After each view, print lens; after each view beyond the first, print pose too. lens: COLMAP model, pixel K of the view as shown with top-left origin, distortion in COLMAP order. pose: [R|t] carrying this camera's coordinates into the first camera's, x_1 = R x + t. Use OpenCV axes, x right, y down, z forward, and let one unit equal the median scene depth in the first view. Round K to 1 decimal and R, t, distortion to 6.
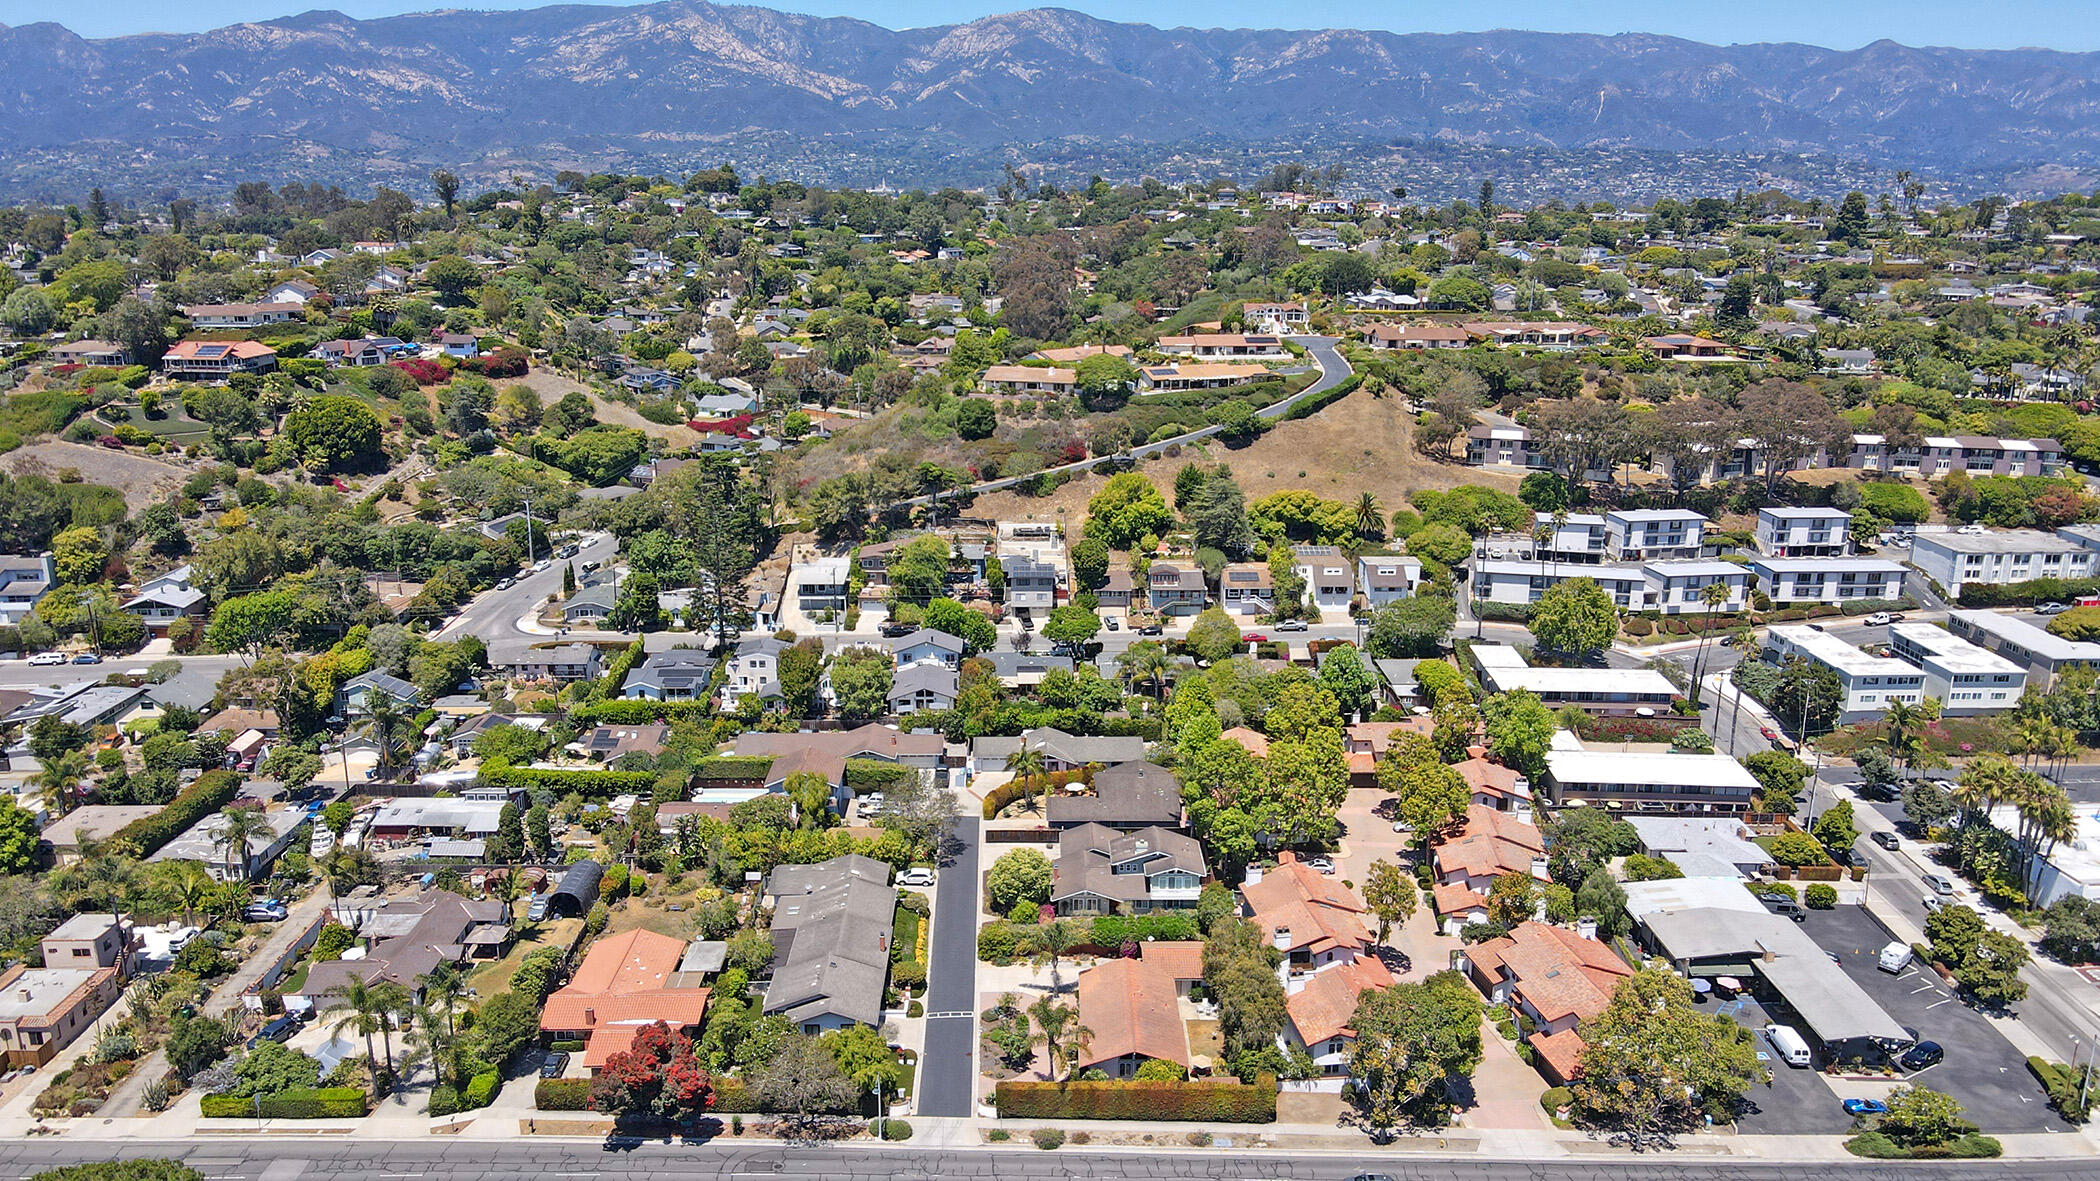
lens RADIAL K [[1552.4, 0, 1060.1], [0, 1552.4, 586.7], [0, 0, 1]] dist [-0.005583, 0.038920]
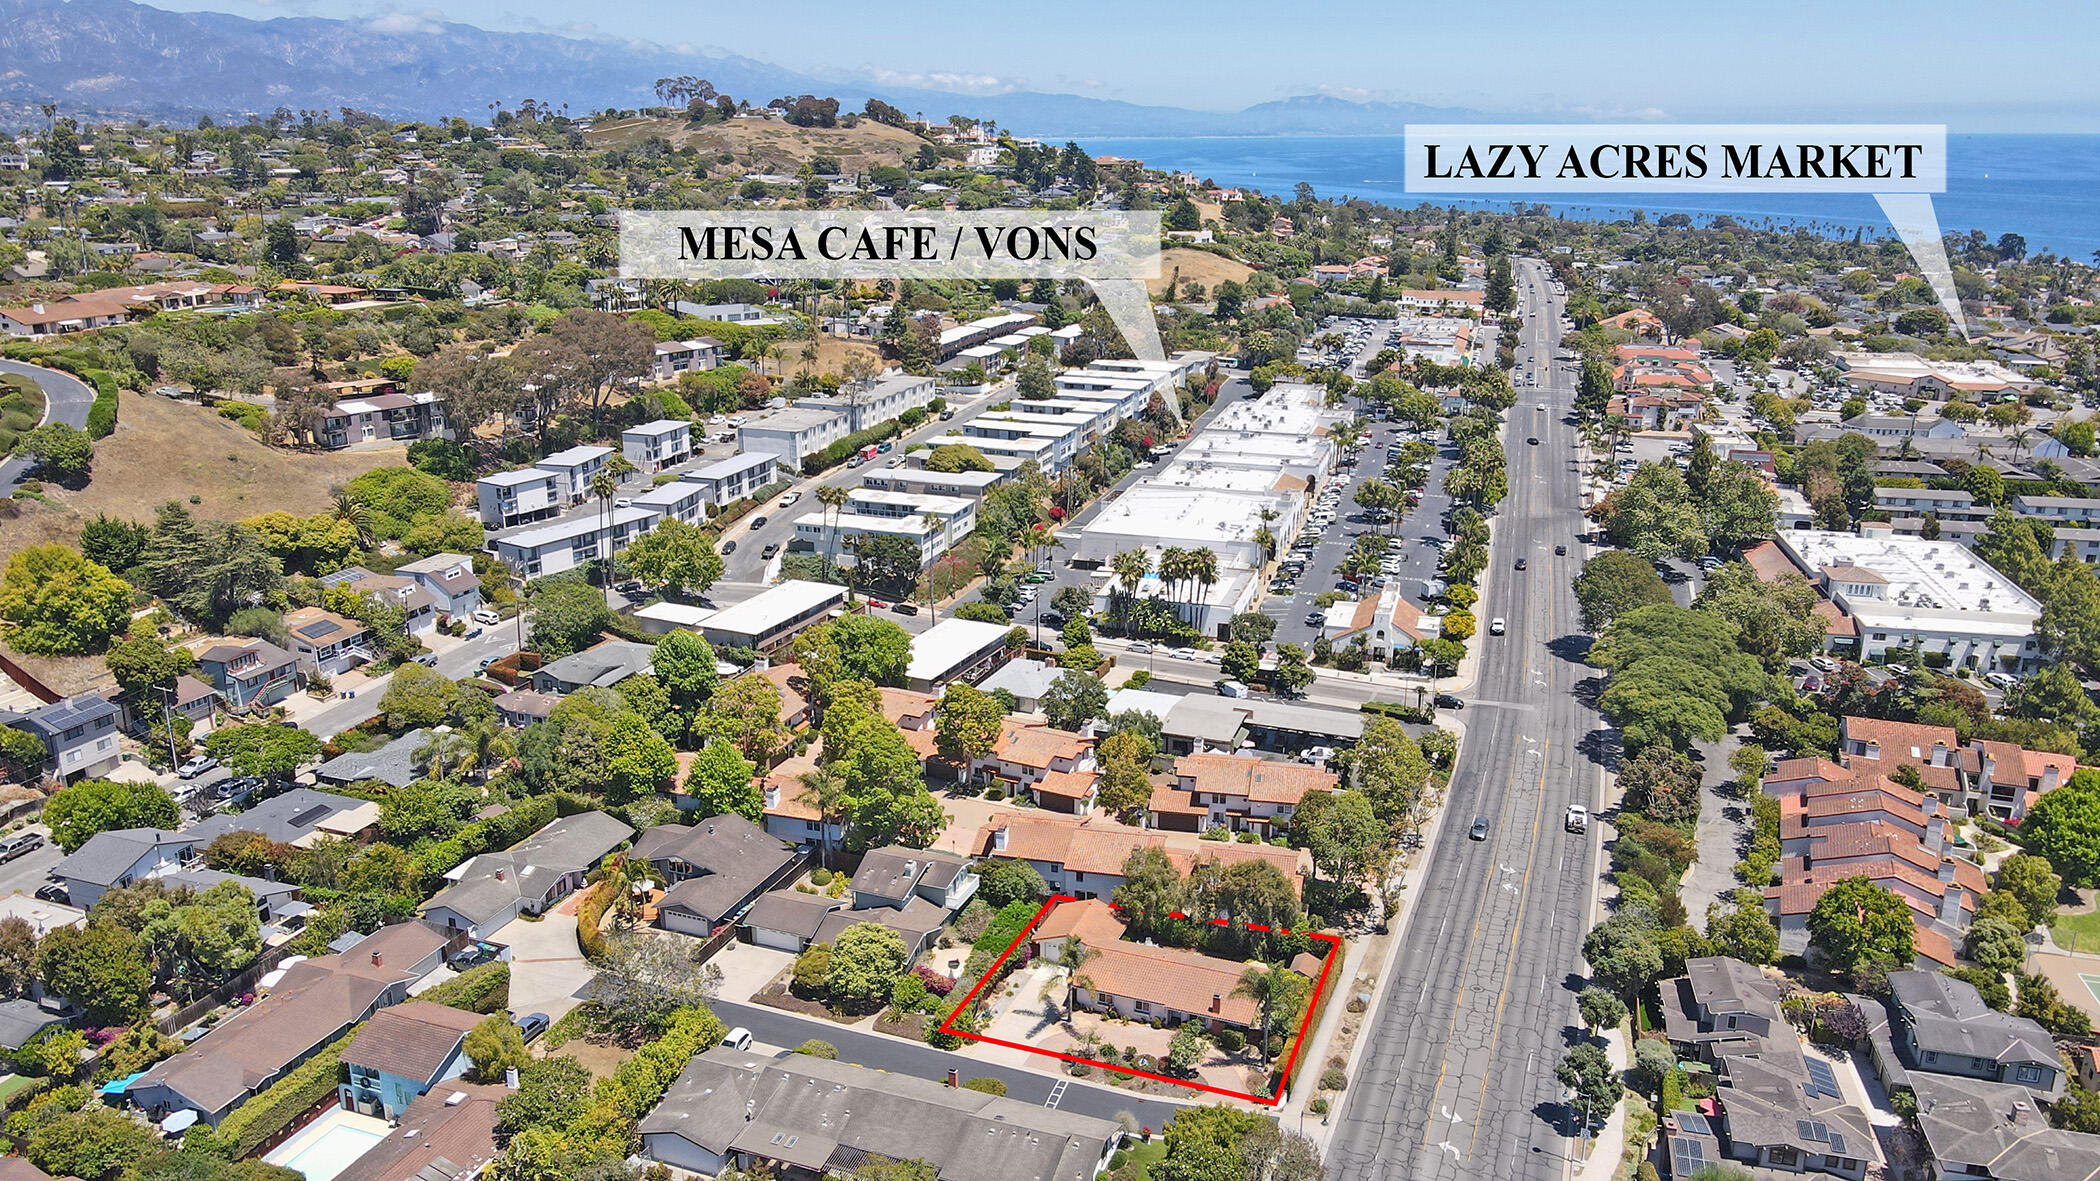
lens RADIAL K [[1552.4, 0, 1053.7], [0, 1552.4, 589.8], [0, 0, 1]] dist [-0.005583, 0.038920]
pose [[0.370791, -0.270488, 0.888454, -0.433184], [0.234769, 0.952876, 0.192122, -0.088978], [-0.898553, 0.137344, 0.416820, 0.346126]]
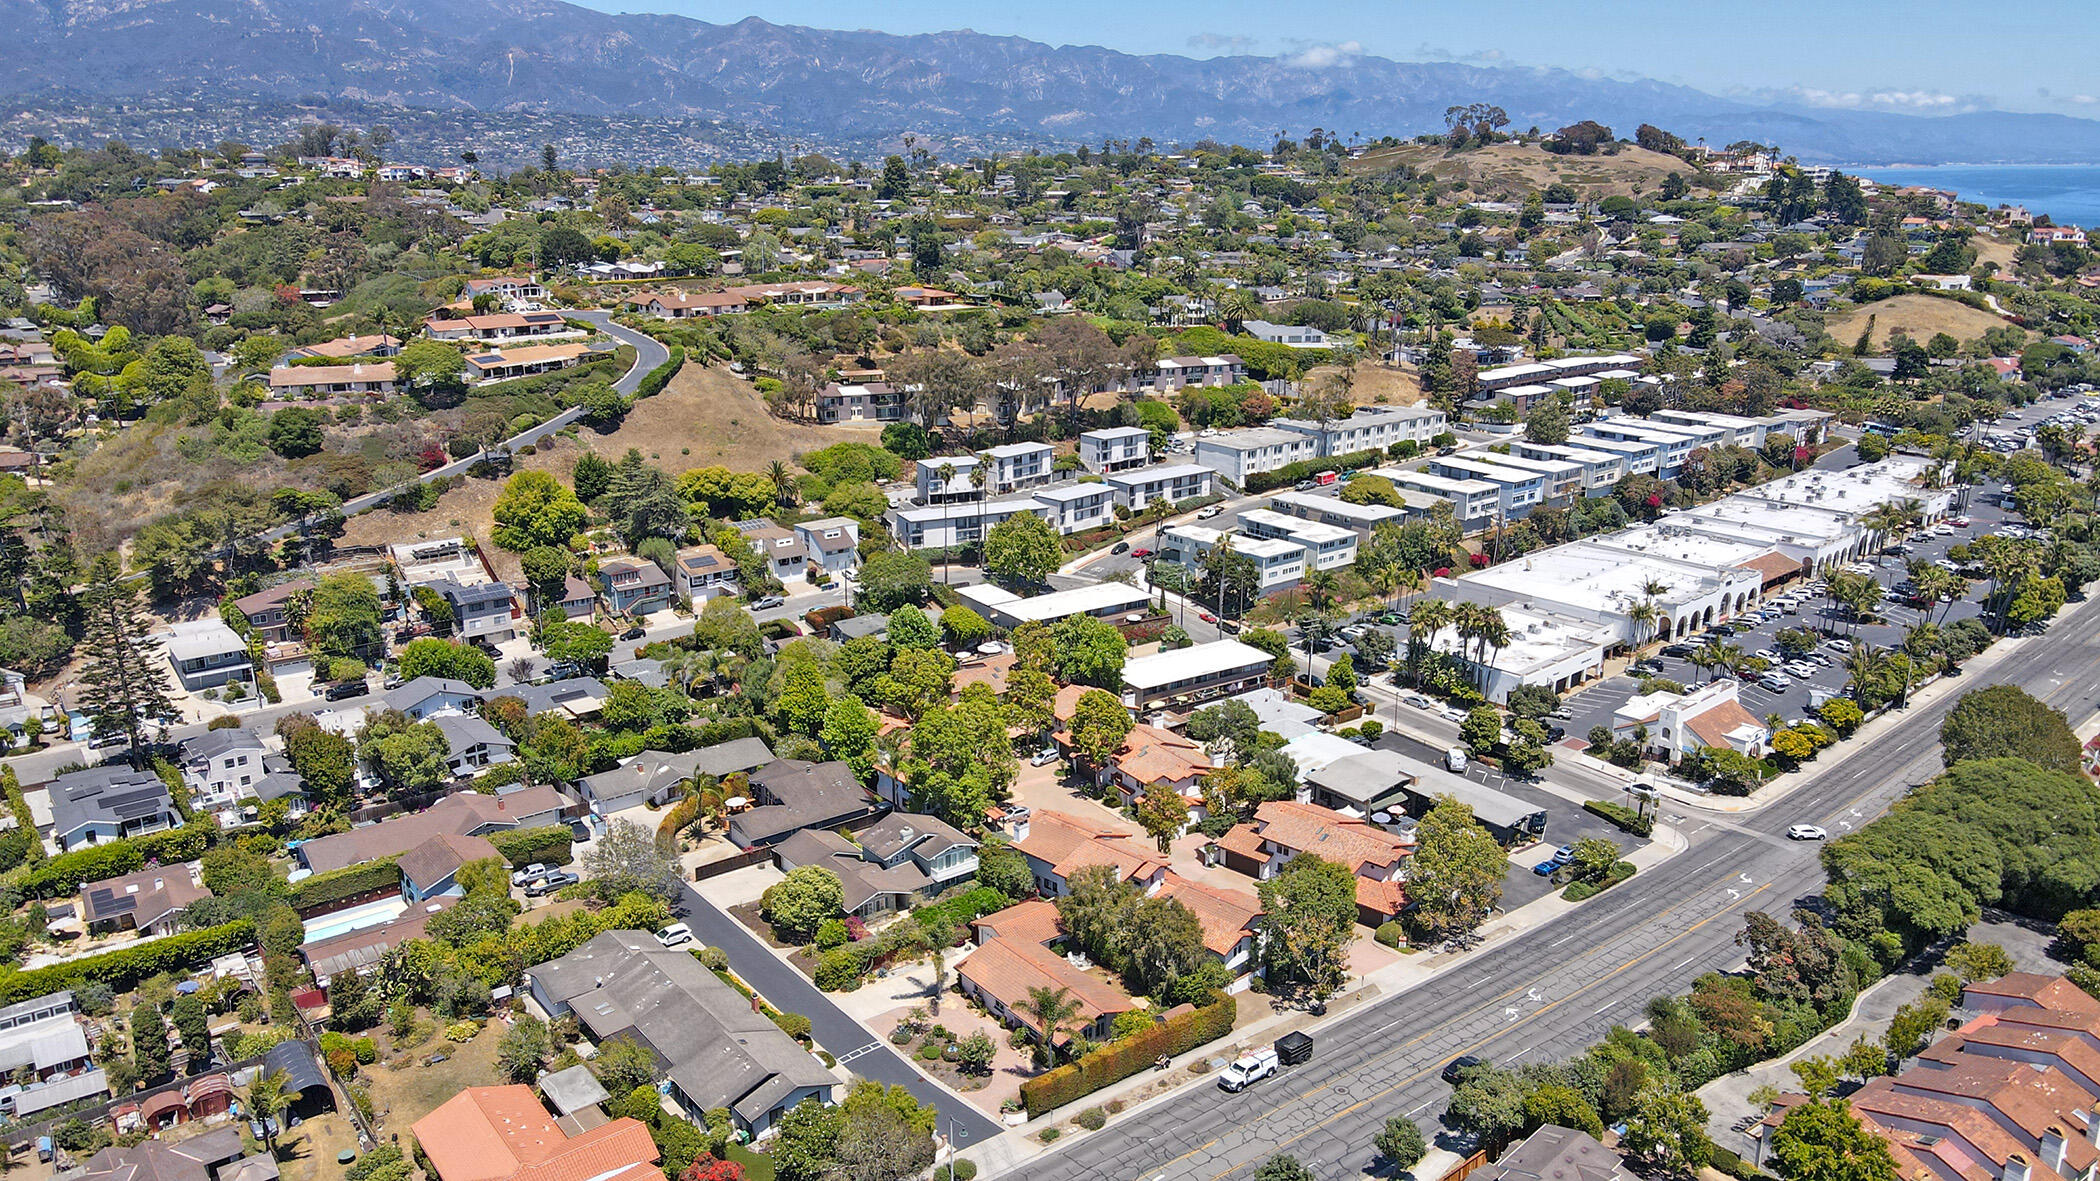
lens RADIAL K [[1552.4, 0, 1055.9], [0, 1552.4, 586.6], [0, 0, 1]] dist [-0.005583, 0.038920]
pose [[0.795137, -0.167286, 0.582900, -0.269430], [0.154684, 0.985353, 0.071781, -0.026487], [-0.586370, 0.033090, 0.809367, 0.099043]]
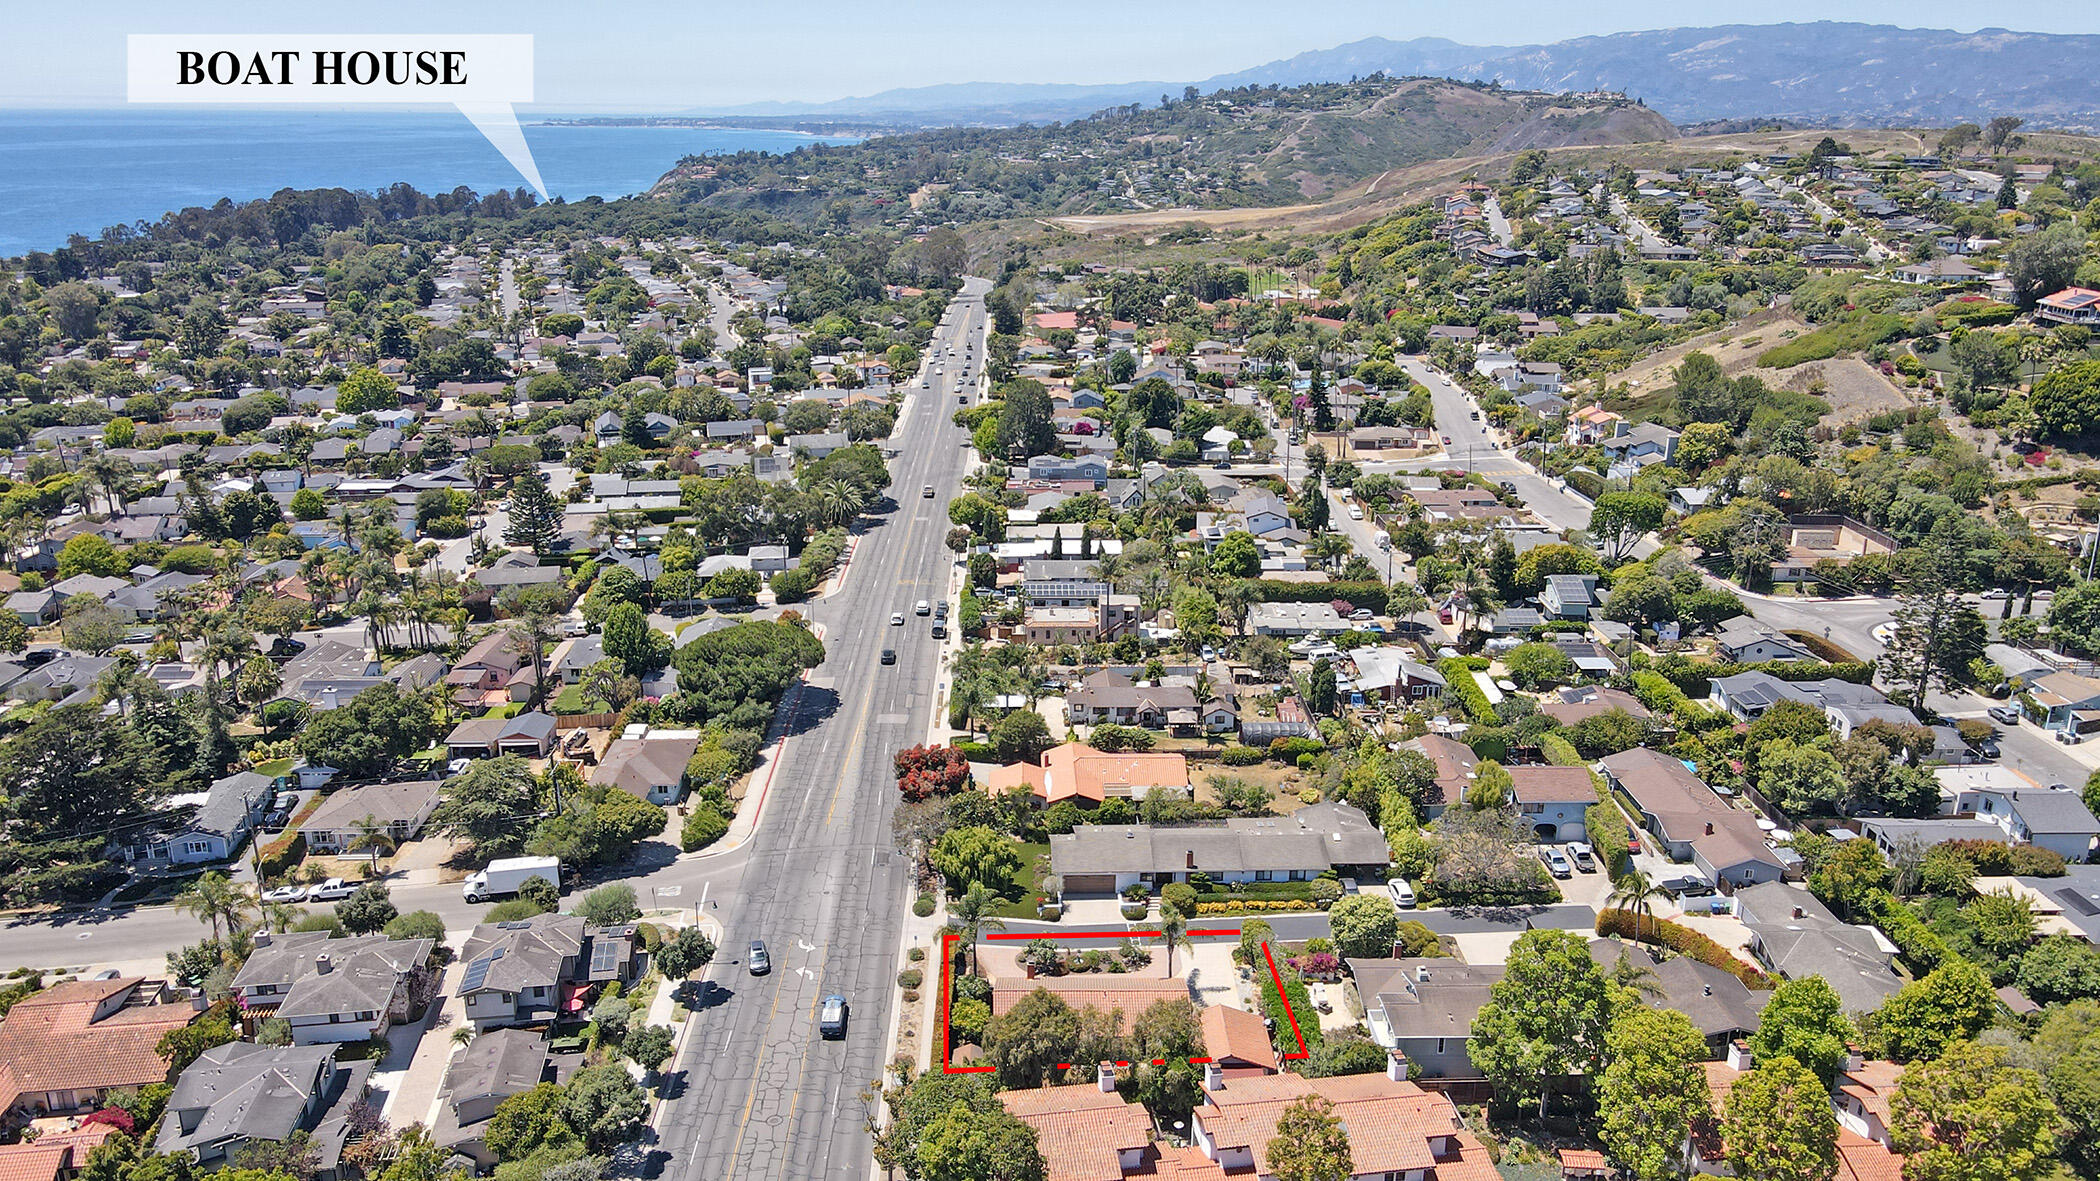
lens RADIAL K [[1552.4, 0, 1038.5], [0, 1552.4, 548.4], [0, 0, 1]] dist [-0.005583, 0.038920]
pose [[0.000751, 0.267354, -0.963598, 0.480059], [-0.256658, 0.931372, 0.258212, -0.117362], [0.966502, 0.247121, 0.069317, 0.461752]]
